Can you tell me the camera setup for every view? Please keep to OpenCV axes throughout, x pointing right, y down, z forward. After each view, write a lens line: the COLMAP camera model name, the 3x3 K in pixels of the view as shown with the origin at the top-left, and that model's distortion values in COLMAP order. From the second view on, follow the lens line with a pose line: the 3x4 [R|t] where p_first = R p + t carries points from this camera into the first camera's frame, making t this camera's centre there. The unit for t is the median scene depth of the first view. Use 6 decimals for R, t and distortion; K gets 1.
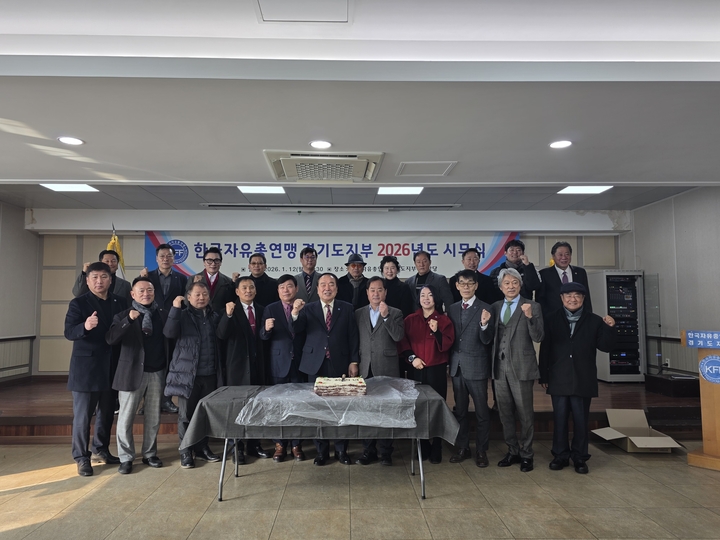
lens RADIAL K [[544.9, 0, 359.0], [0, 544.9, 272.1], [0, 0, 1]] dist [0.035690, -0.010695]
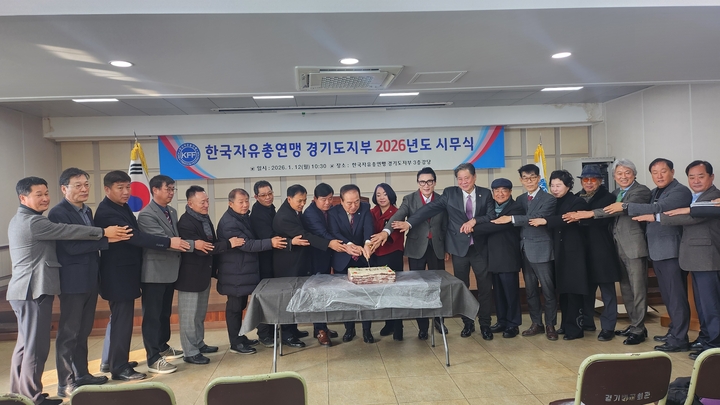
lens RADIAL K [[514.4, 0, 360.8], [0, 514.4, 201.0], [0, 0, 1]] dist [0.025837, 0.001699]
pose [[0.998281, -0.037100, 0.045380, -0.095362], [0.033416, 0.996282, 0.079403, -0.030189], [-0.048157, -0.077750, 0.995809, -0.058924]]
